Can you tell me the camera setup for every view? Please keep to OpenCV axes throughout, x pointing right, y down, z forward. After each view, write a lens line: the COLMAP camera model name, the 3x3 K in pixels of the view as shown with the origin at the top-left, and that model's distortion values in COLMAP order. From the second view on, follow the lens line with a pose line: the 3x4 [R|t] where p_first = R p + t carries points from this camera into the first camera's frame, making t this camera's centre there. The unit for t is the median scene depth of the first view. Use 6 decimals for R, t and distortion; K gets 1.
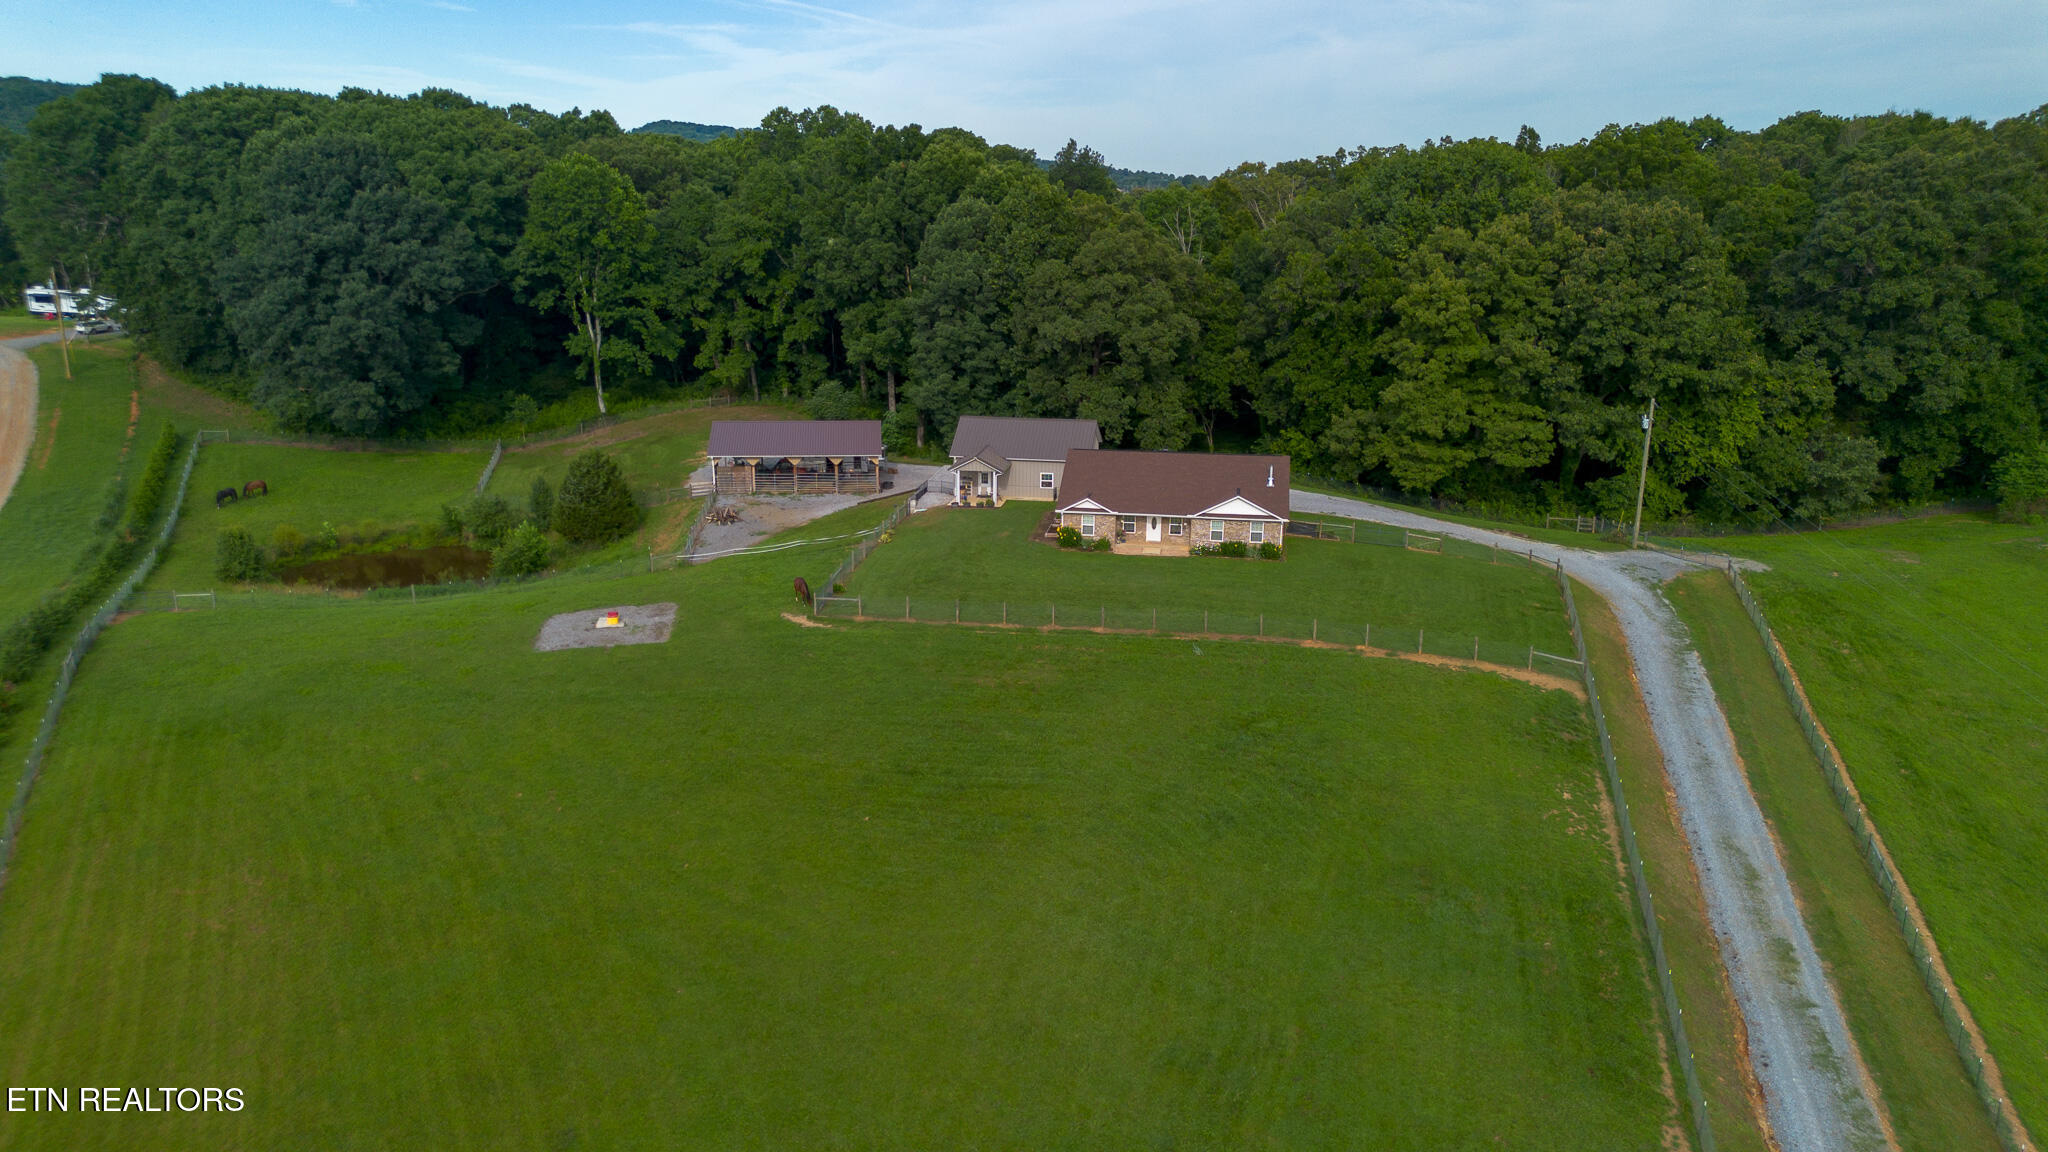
lens RADIAL K [[1448.3, 0, 1027.5], [0, 1448.3, 588.0], [0, 0, 1]] dist [0.086622, -0.093062]
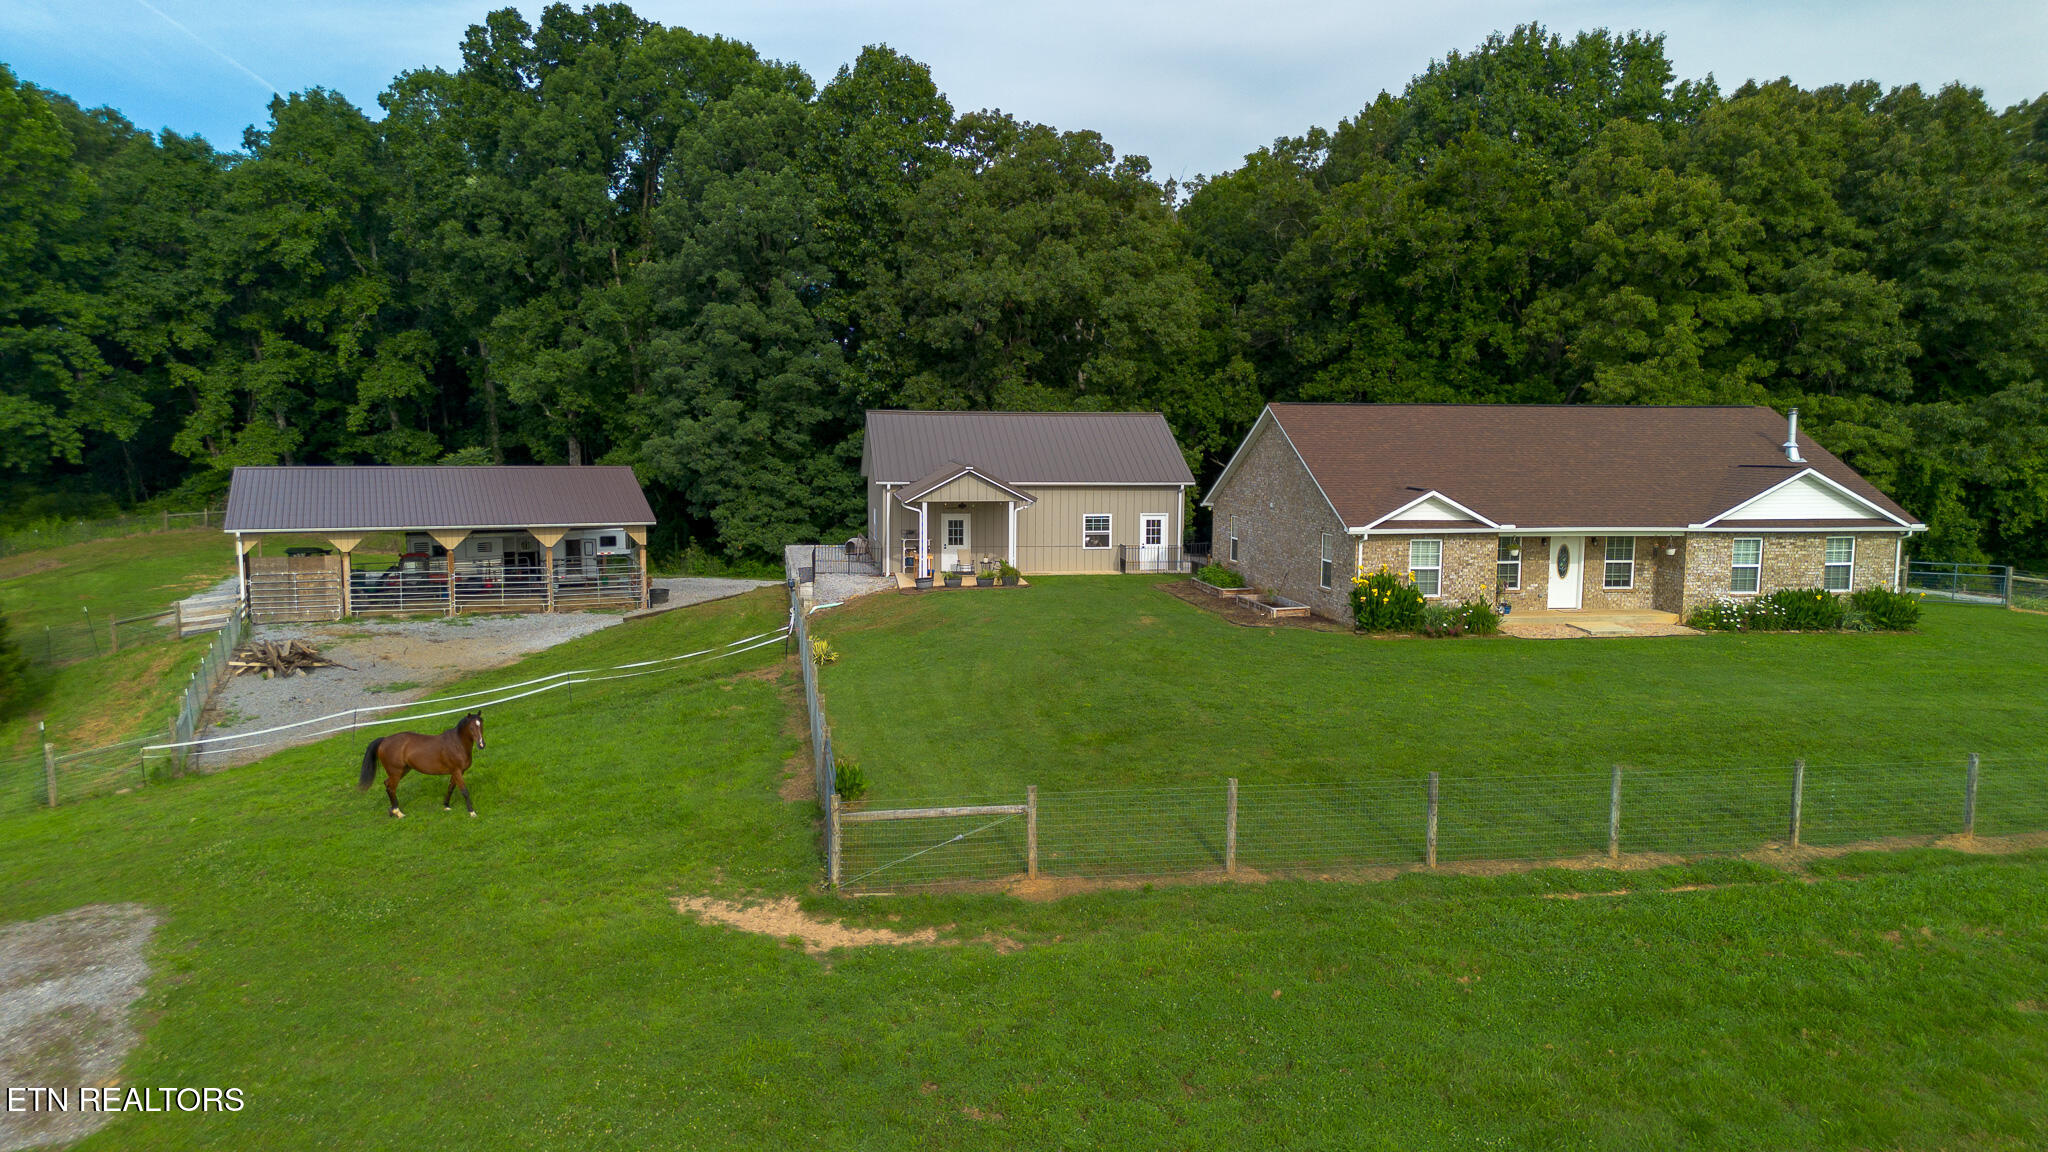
lens RADIAL K [[1447.7, 0, 1026.7], [0, 1447.7, 585.1], [0, 0, 1]] dist [0.062365, -0.057829]
pose [[0.949924, -0.035903, 0.310410, -0.128518], [0.085421, 0.985376, -0.147436, 0.004797], [-0.300578, 0.166568, 0.939100, 0.522138]]
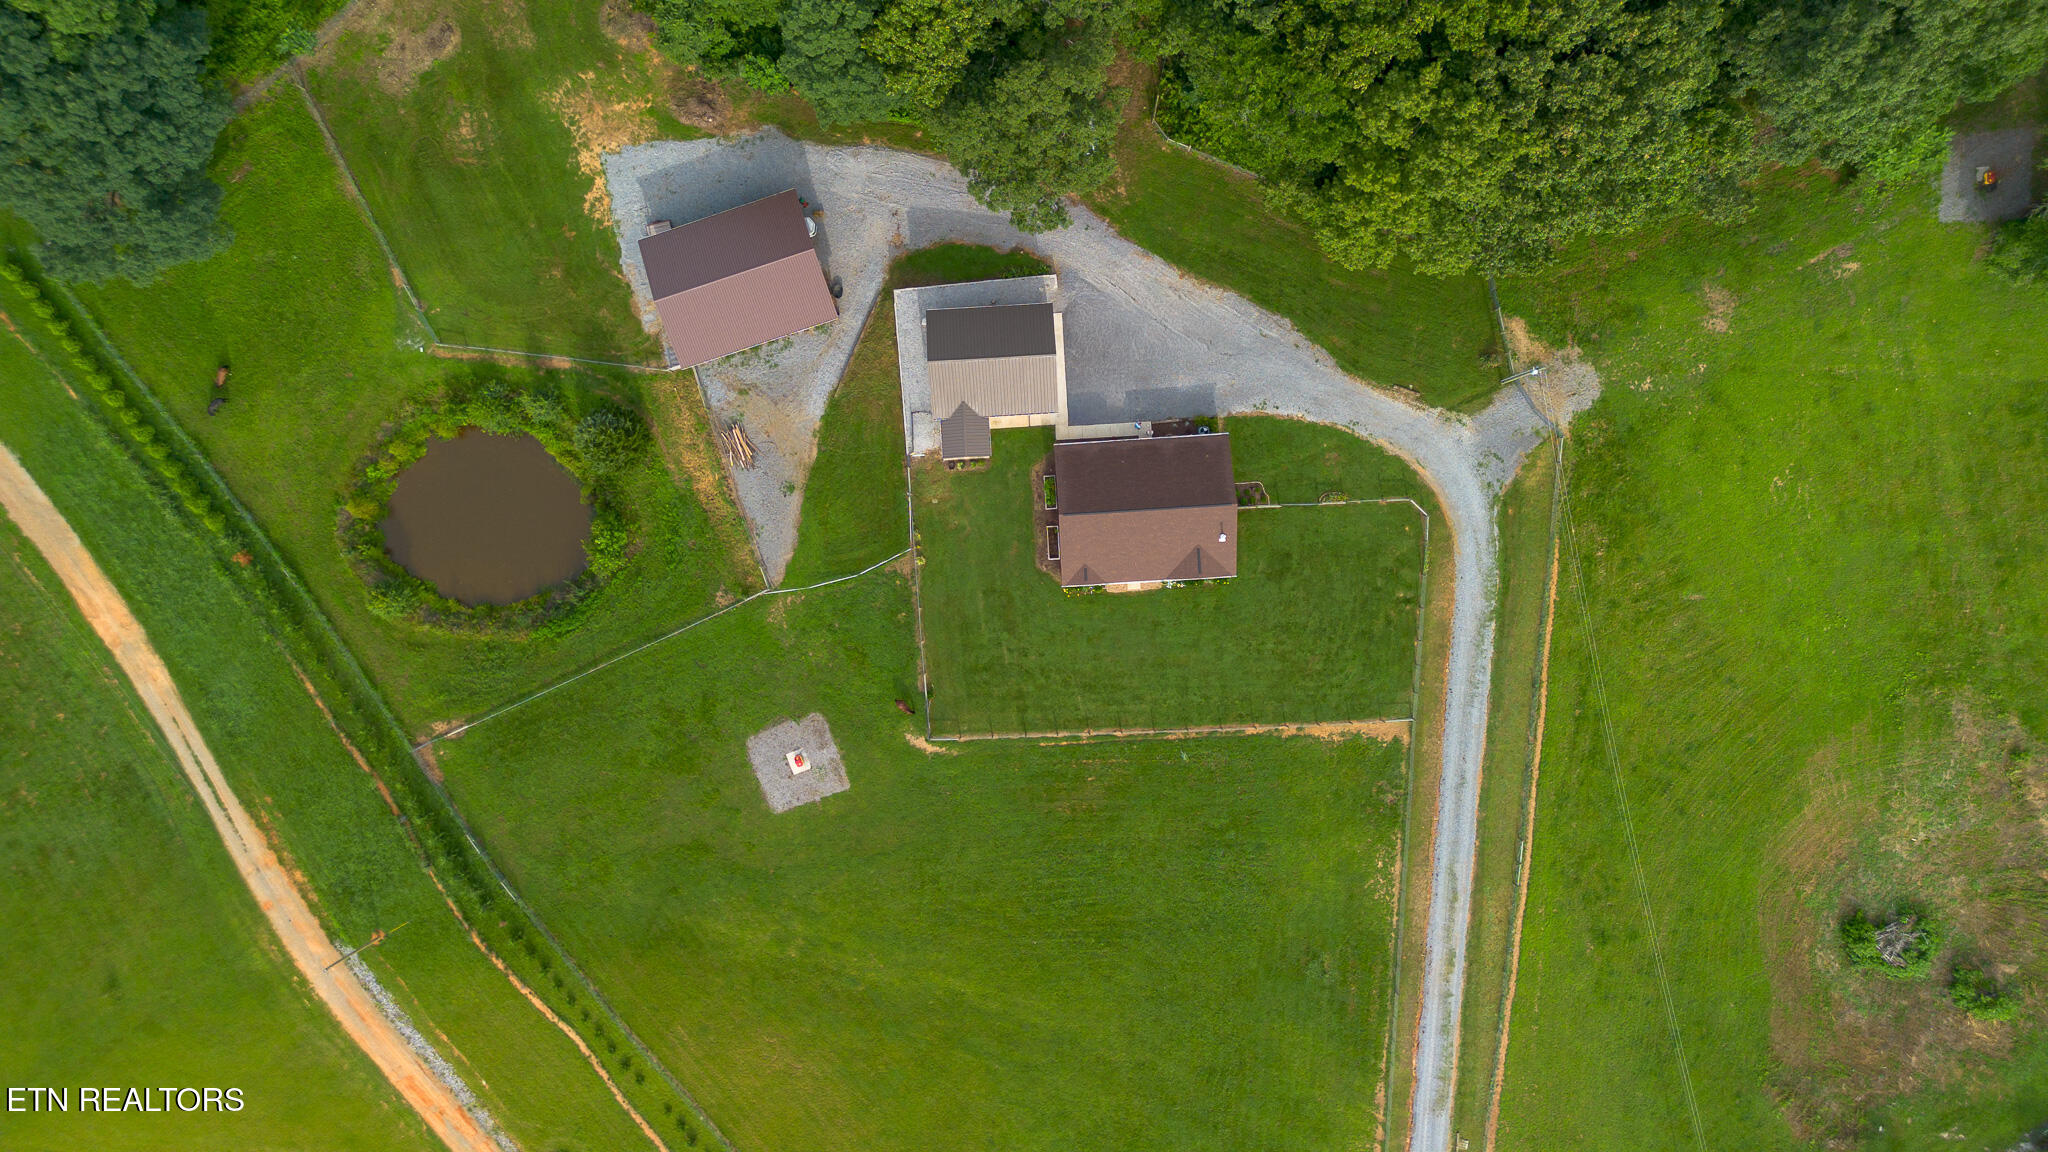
lens RADIAL K [[1448.3, 0, 1027.5], [0, 1448.3, 588.0], [0, 0, 1]] dist [0.086622, -0.093062]
pose [[0.977876, -0.208482, -0.017170, 0.007933], [0.065638, 0.227867, 0.971477, -1.011764], [-0.198623, -0.951111, 0.236510, 0.527763]]
